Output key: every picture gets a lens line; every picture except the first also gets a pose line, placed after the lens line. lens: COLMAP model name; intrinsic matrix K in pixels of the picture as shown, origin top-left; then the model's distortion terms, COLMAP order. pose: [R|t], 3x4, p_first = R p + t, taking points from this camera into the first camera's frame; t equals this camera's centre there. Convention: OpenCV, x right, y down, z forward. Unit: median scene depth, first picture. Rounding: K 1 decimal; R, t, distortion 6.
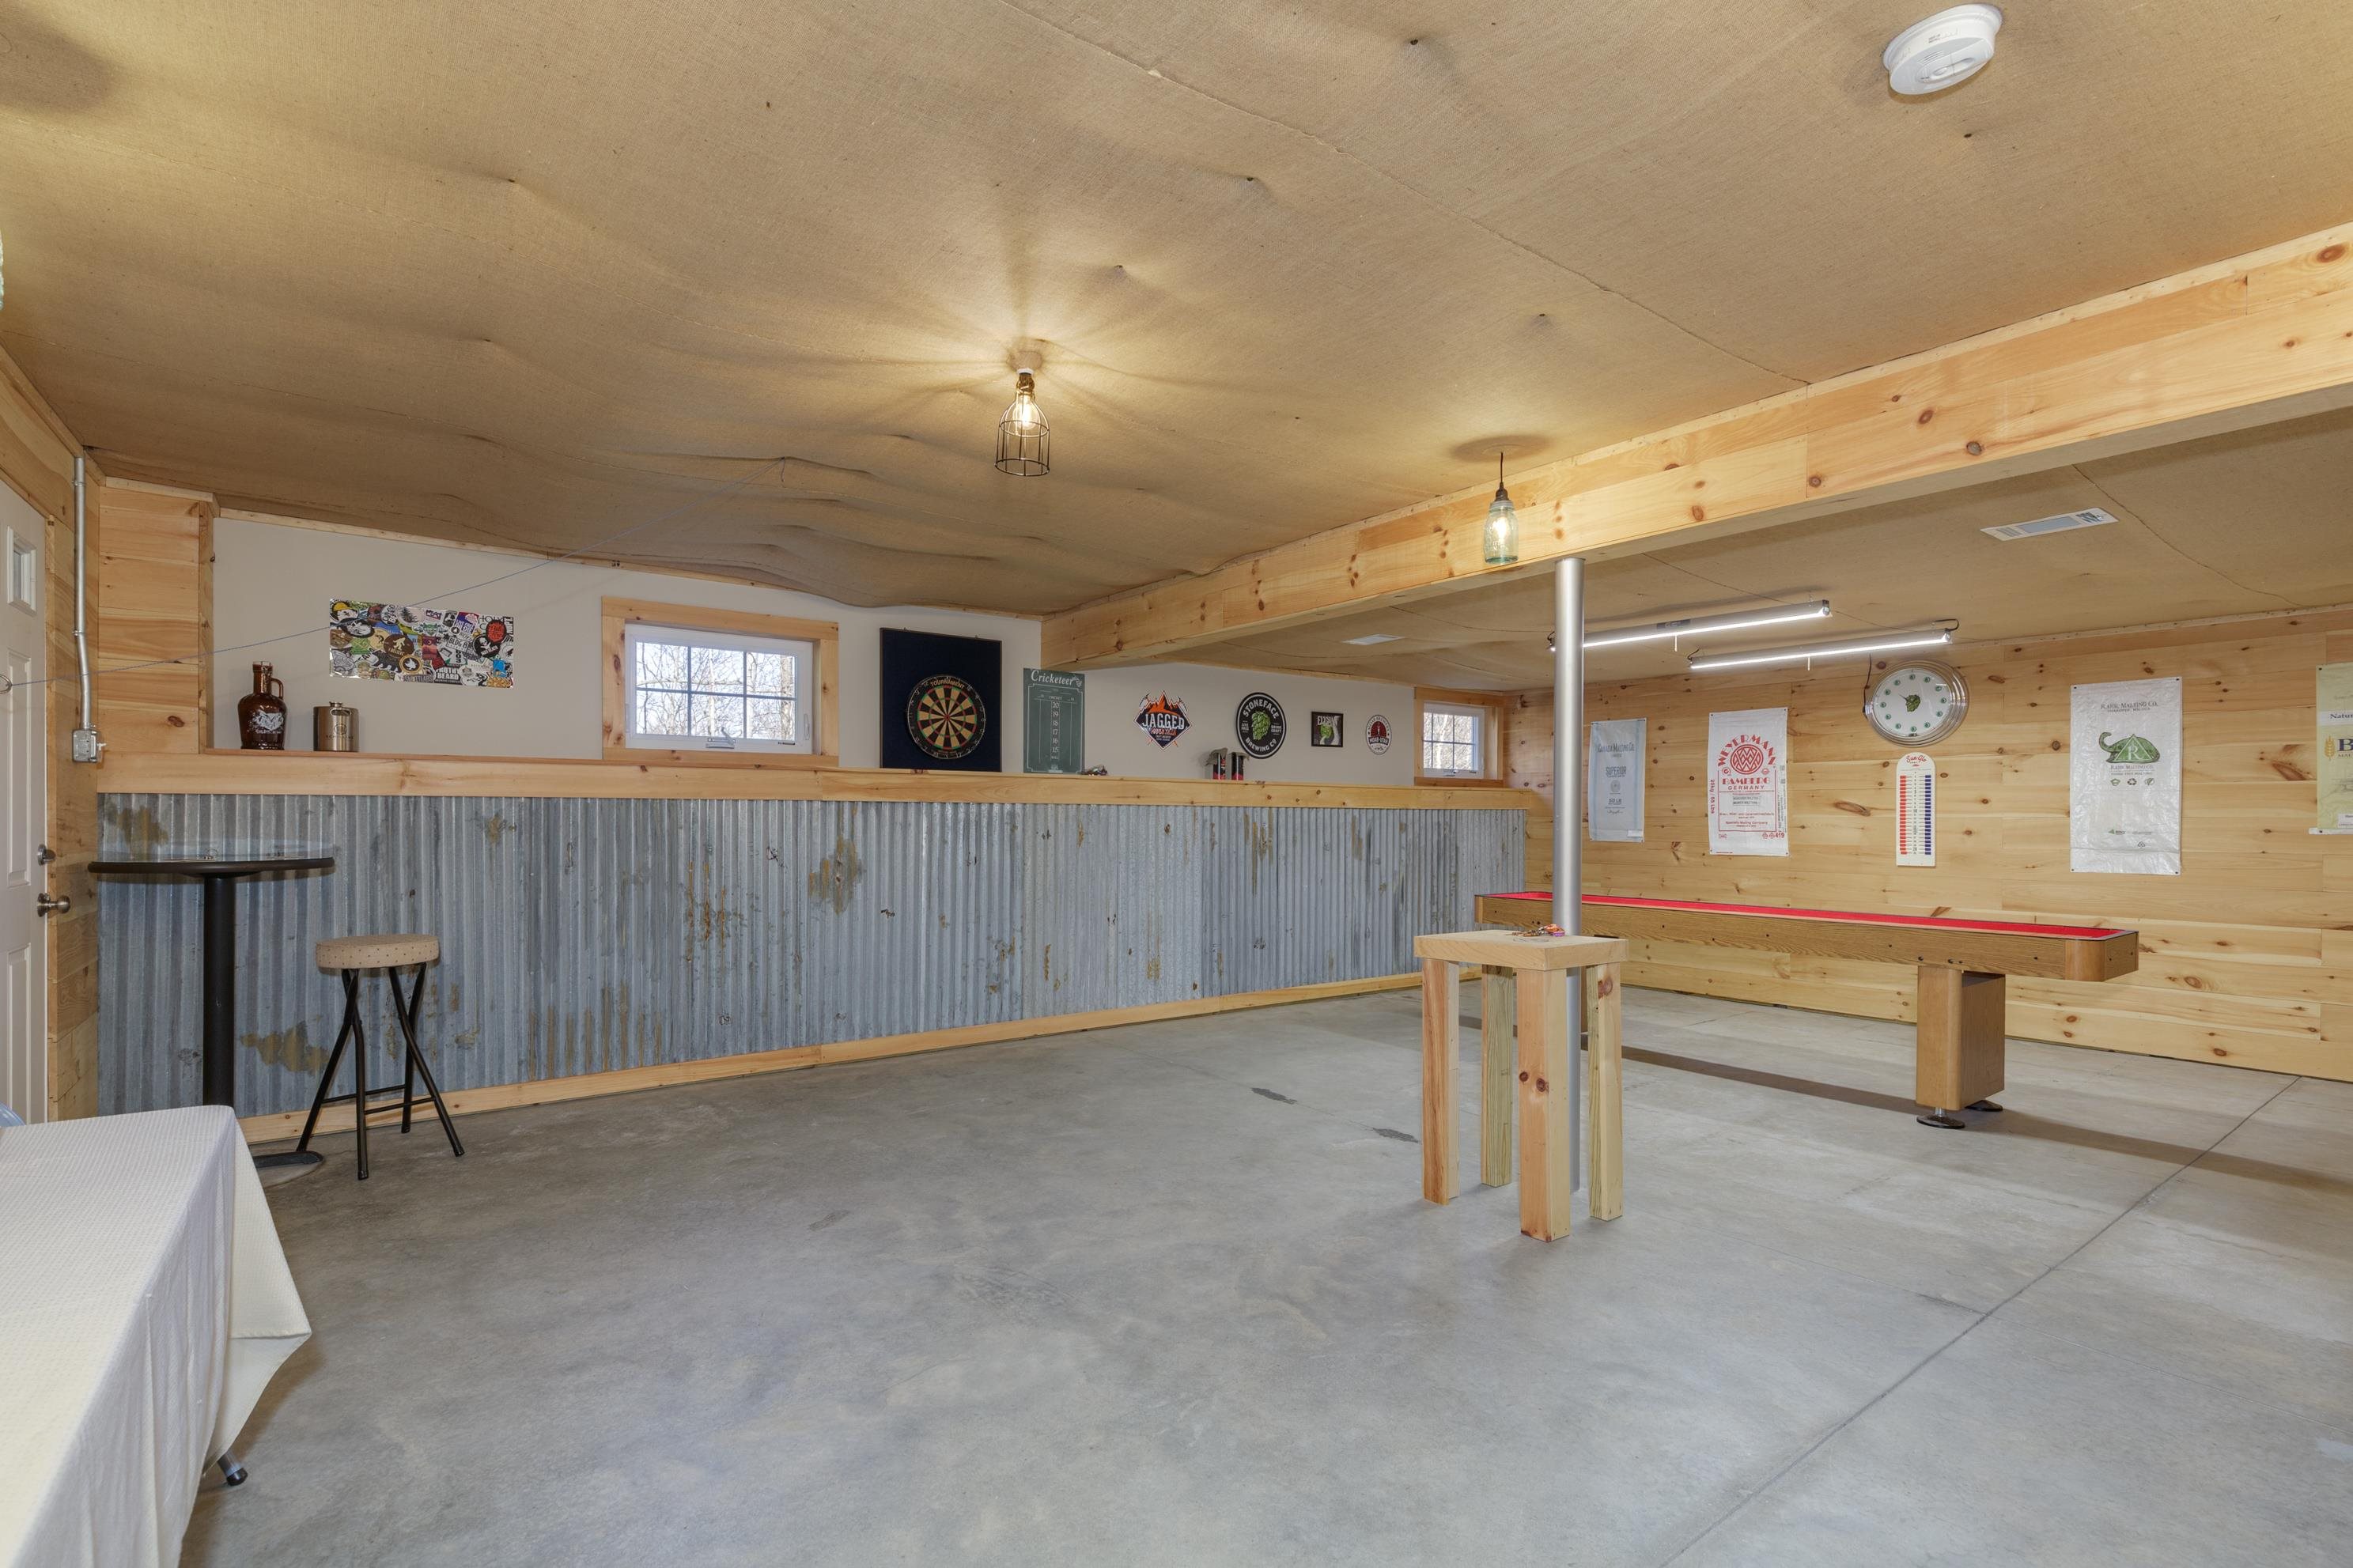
lens RADIAL K [[1090.4, 0, 1182.8], [0, 1090.4, 831.4], [0, 0, 1]] dist [0.009037, -0.000351]
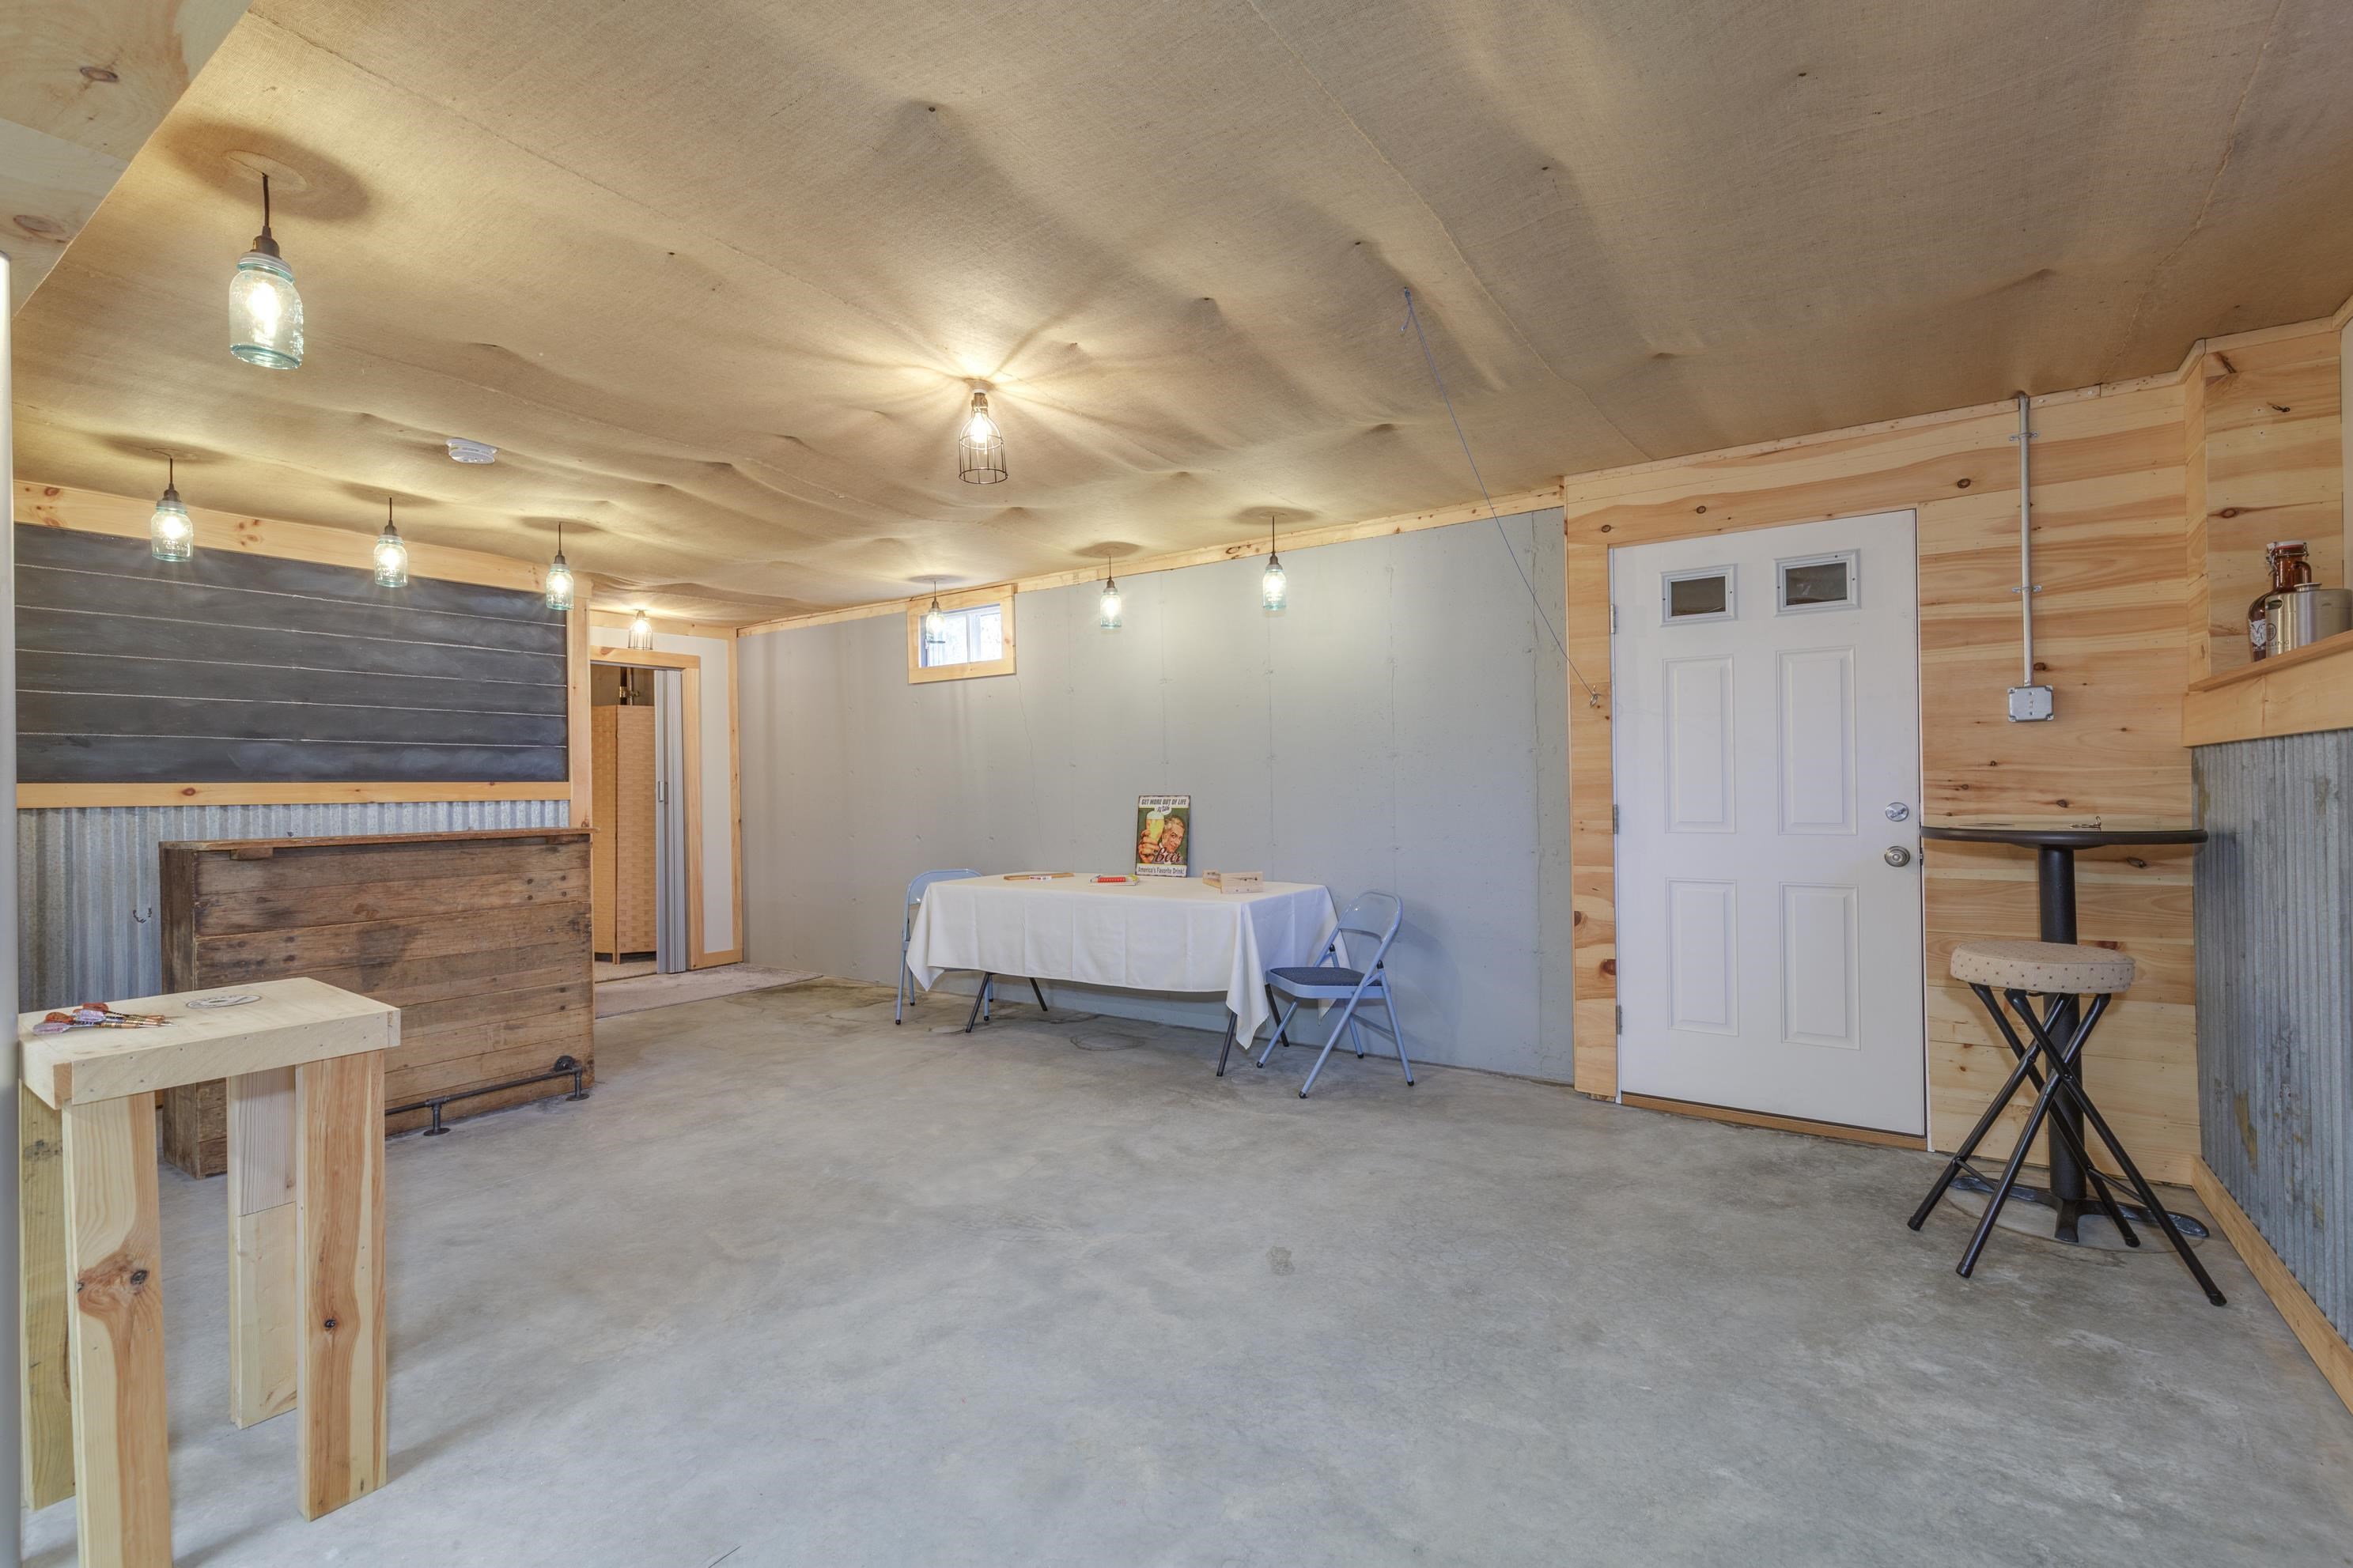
lens RADIAL K [[1056.0, 0, 1176.5], [0, 1056.0, 784.0], [0, 0, 1]] dist [0.004060, -0.000192]
pose [[-0.948160, 0.007084, -0.317715, 0.010364], [0.004917, 0.999959, 0.007620, -0.019992], [0.317756, 0.005662, -0.948156, 1.750925]]
